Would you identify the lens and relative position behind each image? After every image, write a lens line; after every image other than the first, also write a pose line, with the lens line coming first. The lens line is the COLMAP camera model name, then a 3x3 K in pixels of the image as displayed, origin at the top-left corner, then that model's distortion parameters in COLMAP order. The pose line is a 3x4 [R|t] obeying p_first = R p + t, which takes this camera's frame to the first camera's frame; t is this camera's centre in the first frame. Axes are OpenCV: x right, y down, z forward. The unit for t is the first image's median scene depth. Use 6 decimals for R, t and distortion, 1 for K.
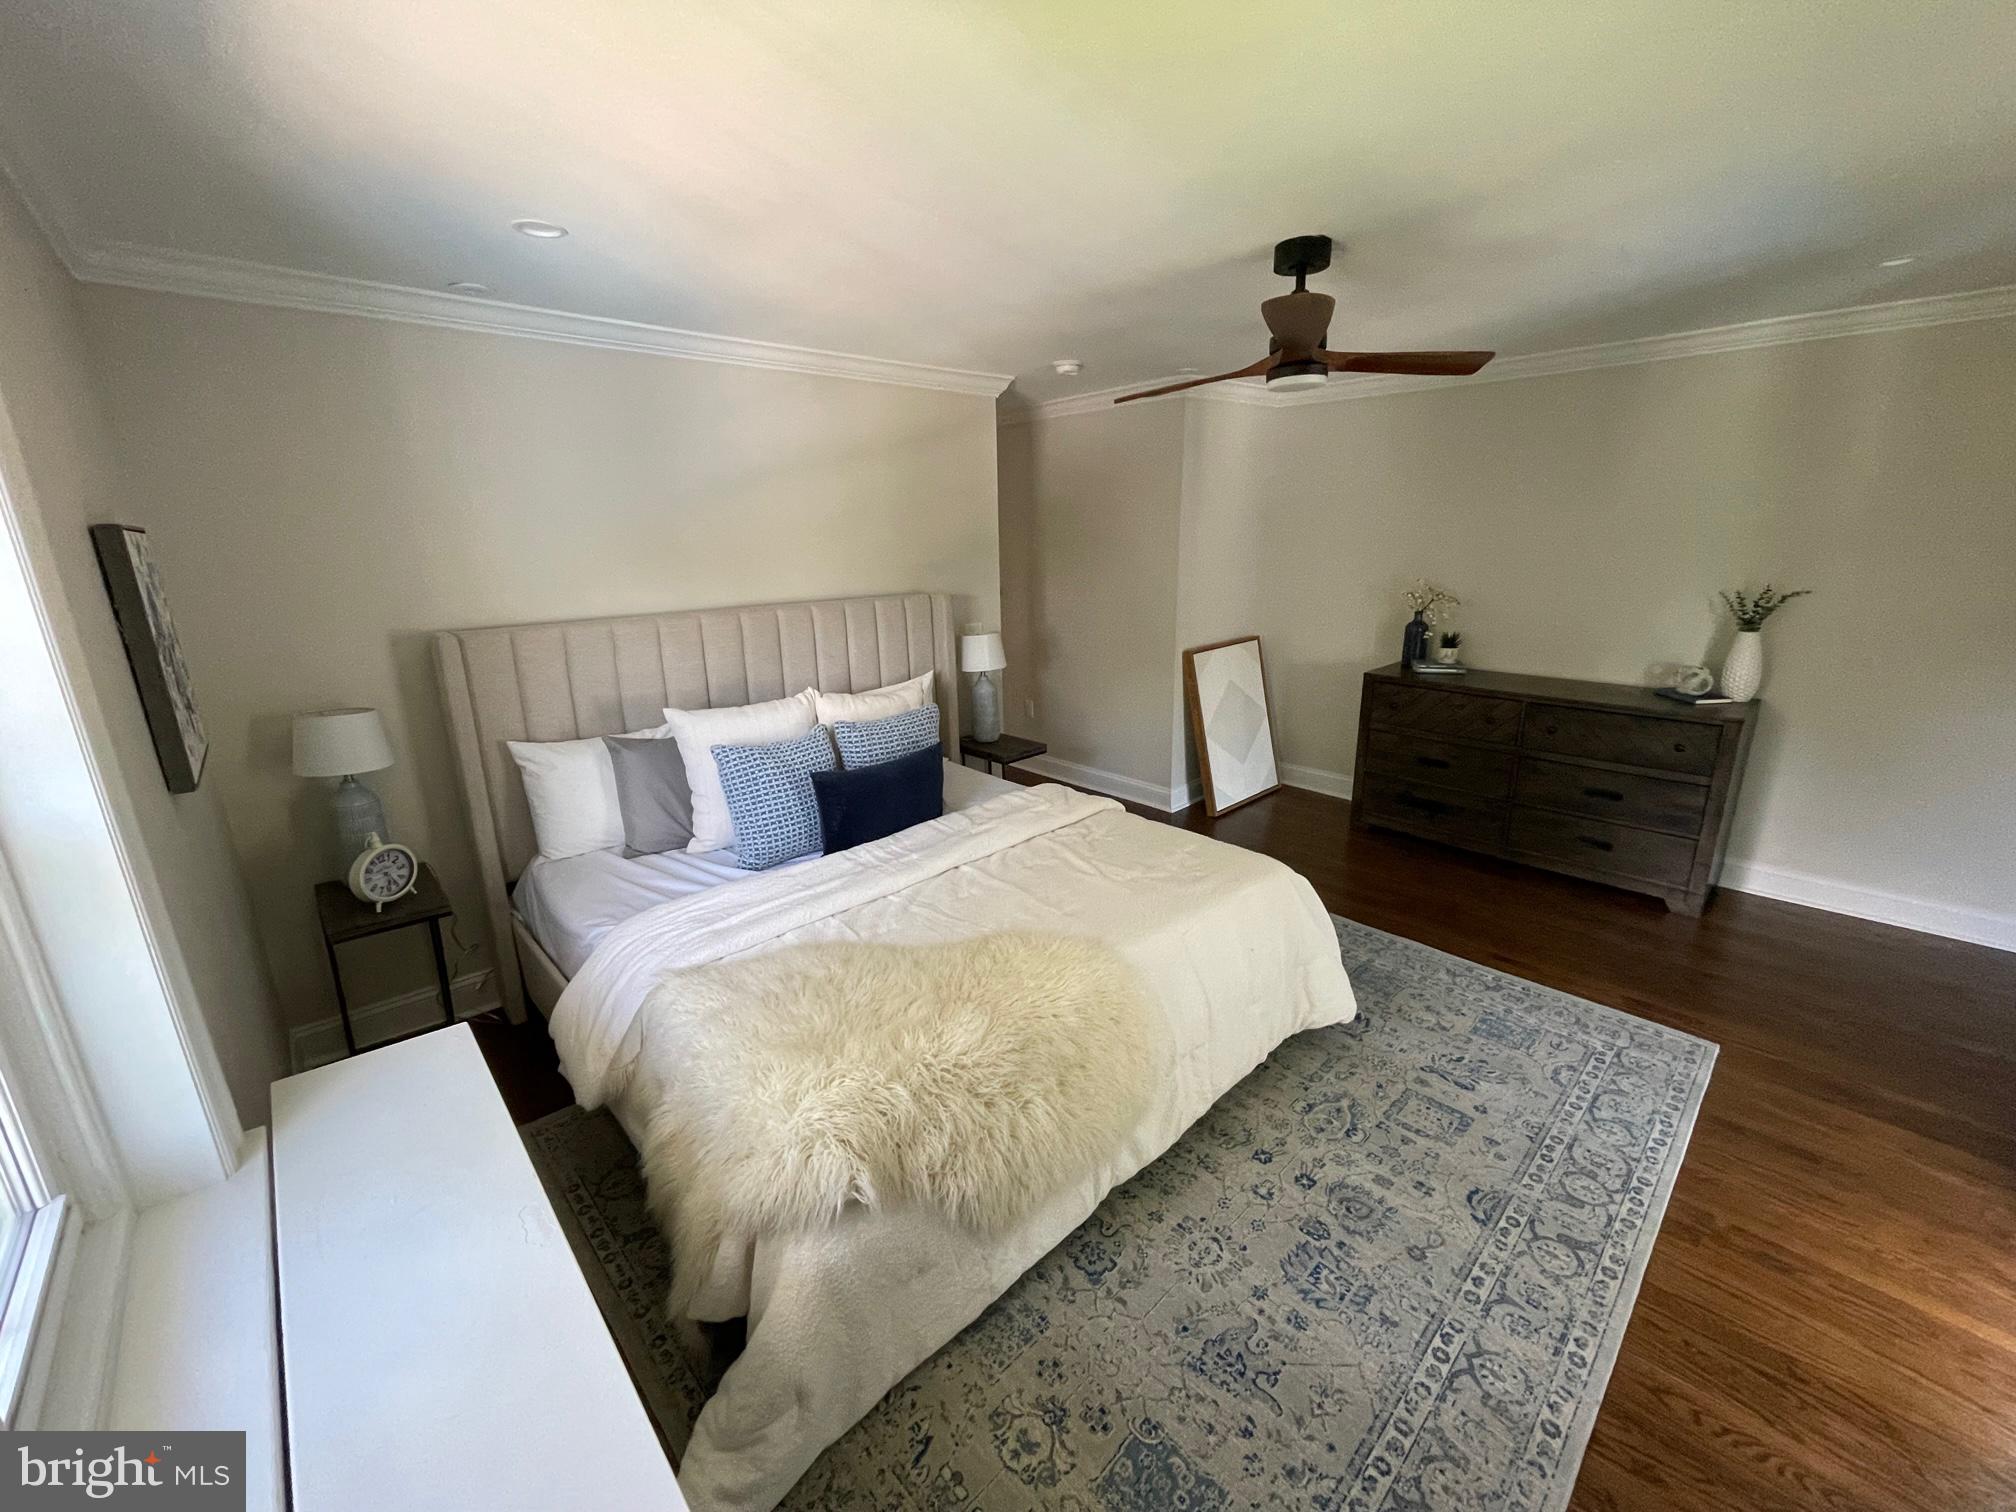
lens RADIAL K [[818.0, 0, 1004.8], [0, 818.0, 762.4], [0, 0, 1]] dist [-0.005697, 0.001159]
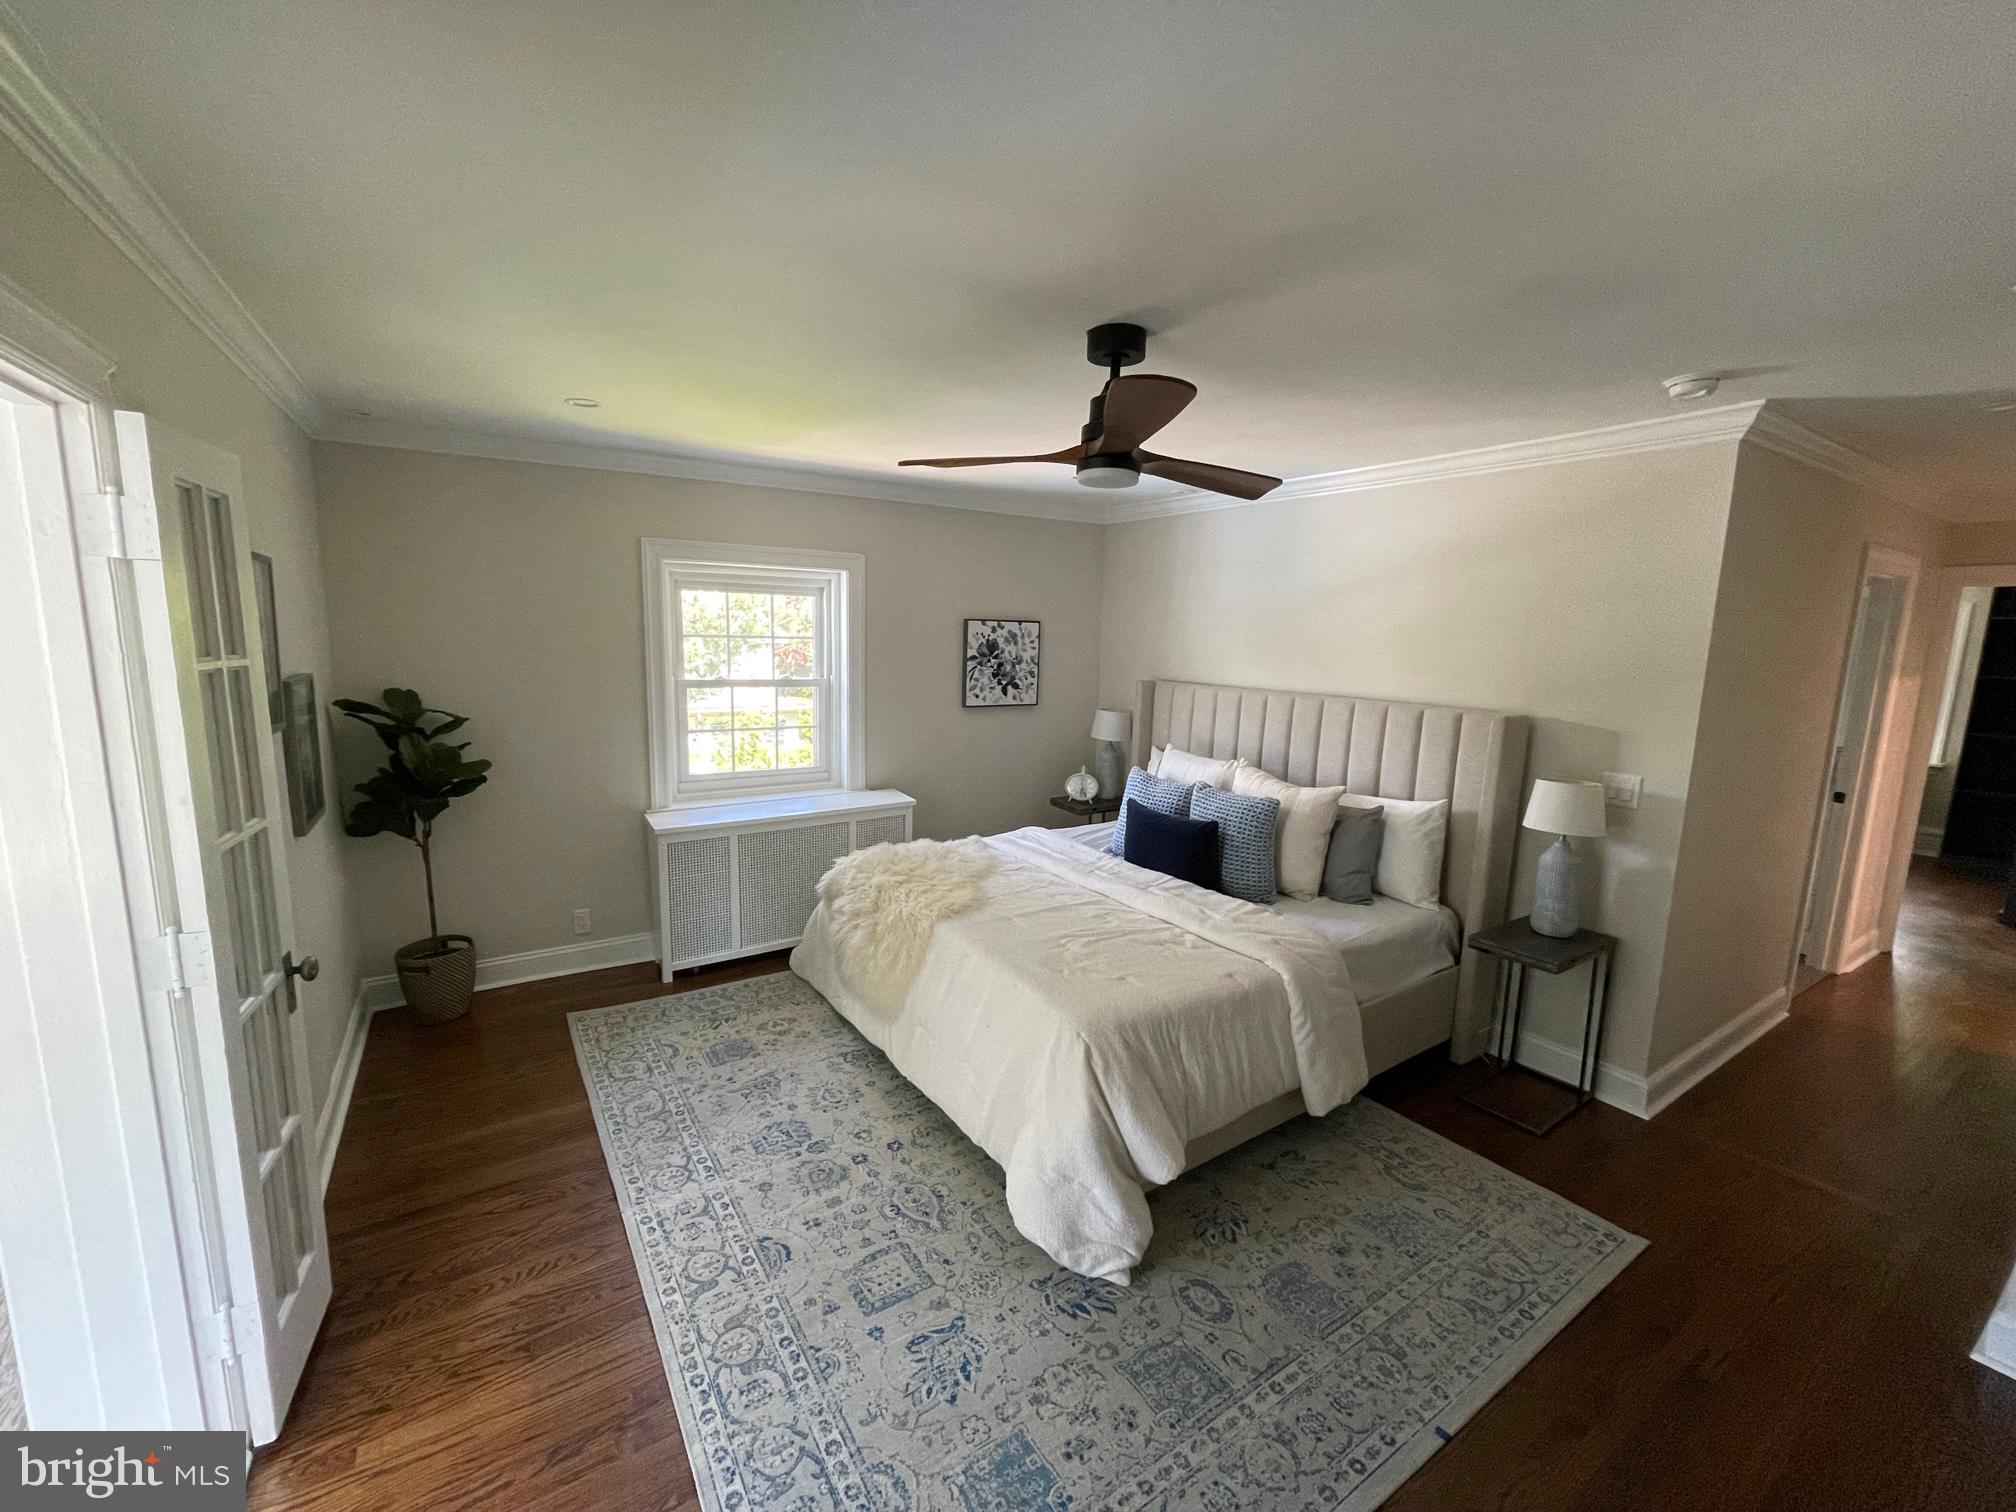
lens RADIAL K [[818.0, 0, 1006.7], [0, 818.0, 745.0], [0, 0, 1]] dist [-0.005697, 0.001159]
pose [[-0.172887, 0.164607, -0.971089, 1.531892], [-0.277435, 0.937876, 0.208370, -0.409466], [0.945061, 0.305439, -0.116478, 1.263599]]
